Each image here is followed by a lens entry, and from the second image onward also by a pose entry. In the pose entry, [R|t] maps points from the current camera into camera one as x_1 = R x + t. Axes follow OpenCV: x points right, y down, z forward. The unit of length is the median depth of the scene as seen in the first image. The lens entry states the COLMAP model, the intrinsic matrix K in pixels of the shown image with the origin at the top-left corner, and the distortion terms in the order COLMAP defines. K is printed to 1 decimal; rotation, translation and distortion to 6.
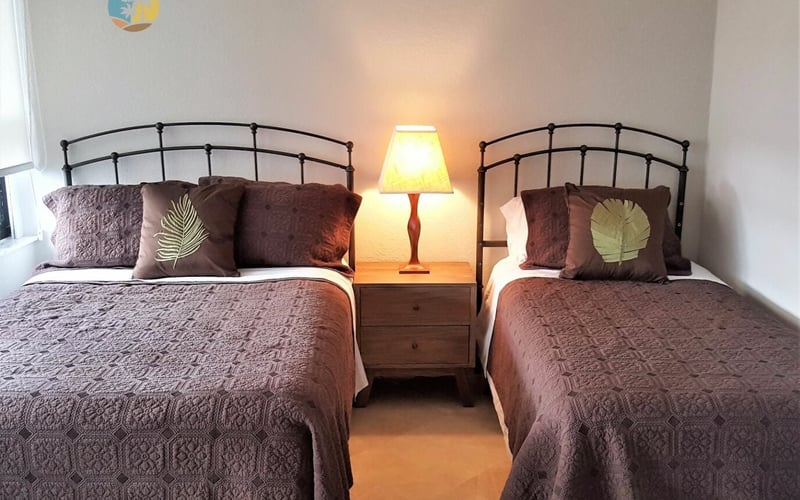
lens RADIAL K [[824.8, 0, 400.0], [0, 824.8, 250.0], [0, 0, 1]] dist [0.179127, -0.412121]
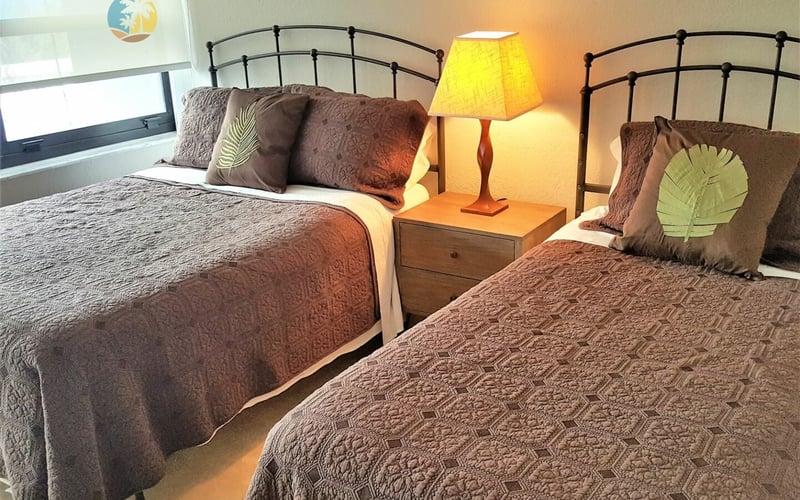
lens RADIAL K [[783.1, 0, 383.1], [0, 783.1, 255.4], [0, 0, 1]] dist [0.164267, -0.331228]
pose [[0.837577, 0.161370, -0.521944, 0.364755], [-0.089298, 0.982971, 0.160607, -0.050347], [0.538972, -0.087912, 0.837723, 0.278644]]
